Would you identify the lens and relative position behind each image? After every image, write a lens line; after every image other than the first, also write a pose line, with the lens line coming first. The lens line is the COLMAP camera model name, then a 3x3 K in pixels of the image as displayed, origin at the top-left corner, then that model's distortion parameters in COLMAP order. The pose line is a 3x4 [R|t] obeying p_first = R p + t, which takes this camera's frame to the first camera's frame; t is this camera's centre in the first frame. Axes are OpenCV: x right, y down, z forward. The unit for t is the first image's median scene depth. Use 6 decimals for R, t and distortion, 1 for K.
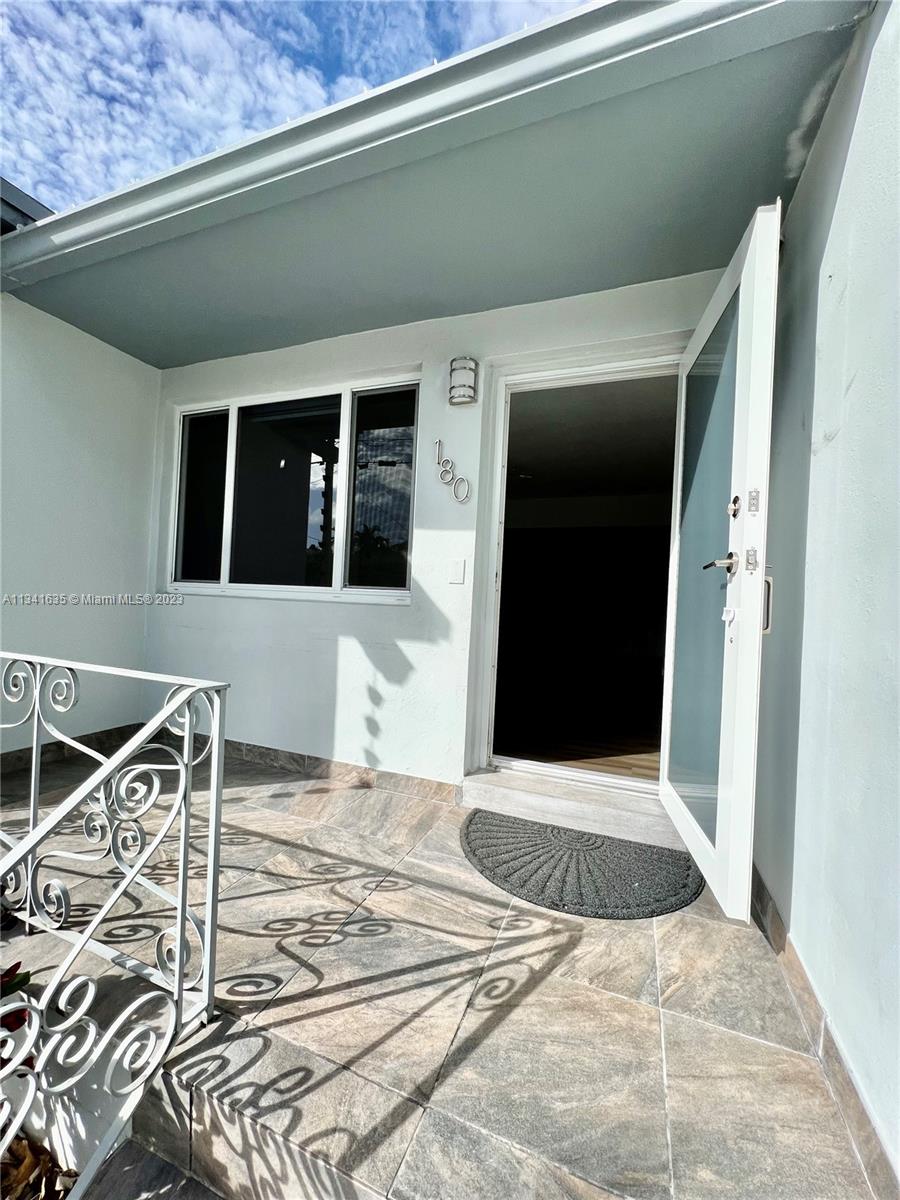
lens RADIAL K [[478.4, 0, 450.2], [0, 478.4, 599.9], [0, 0, 1]] dist [-0.000441, 0.000035]
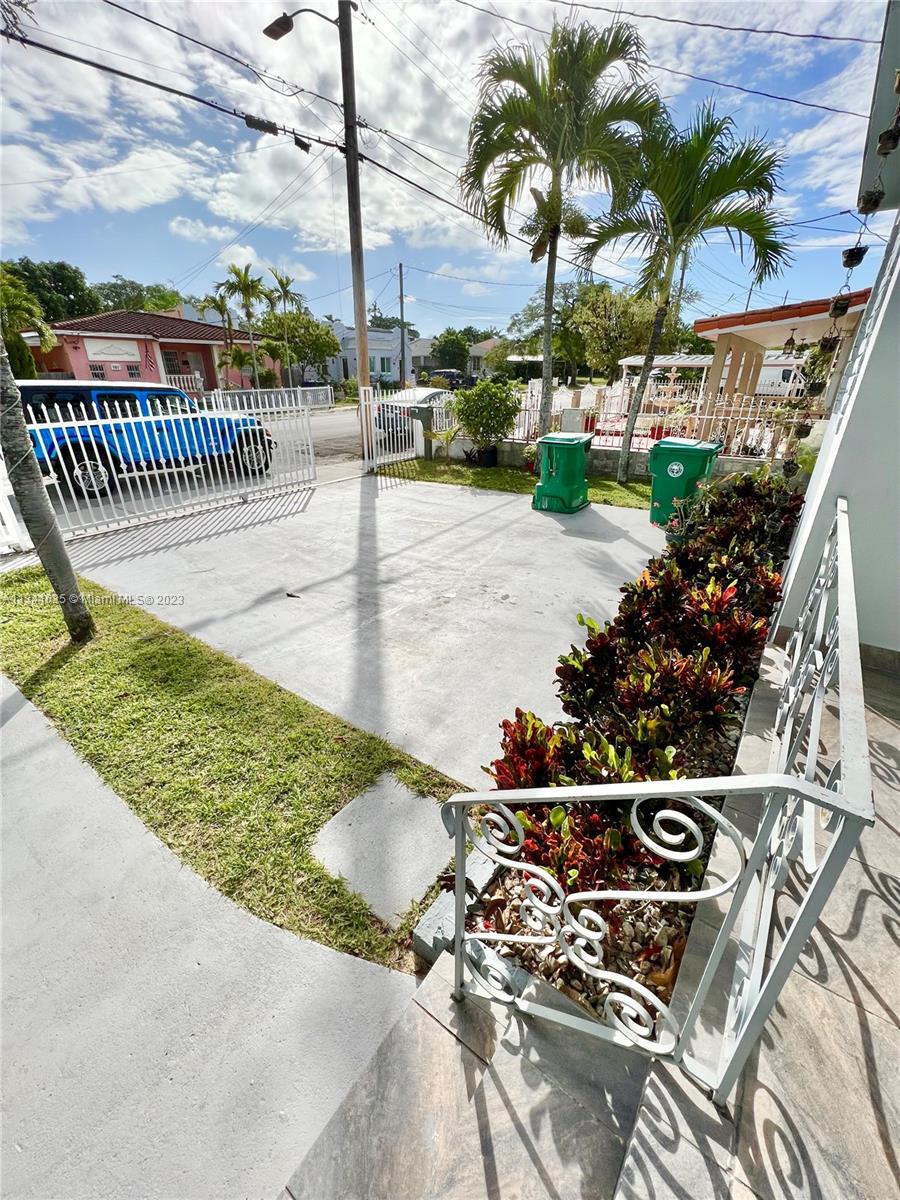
lens RADIAL K [[478.4, 0, 448.6], [0, 478.4, 599.6], [0, 0, 1]] dist [-0.000441, 0.000035]
pose [[-0.251507, 0.370367, -0.894188, 0.040645], [-0.001781, 0.923707, 0.383094, -0.269554], [0.967854, 0.097943, -0.231659, 0.669747]]
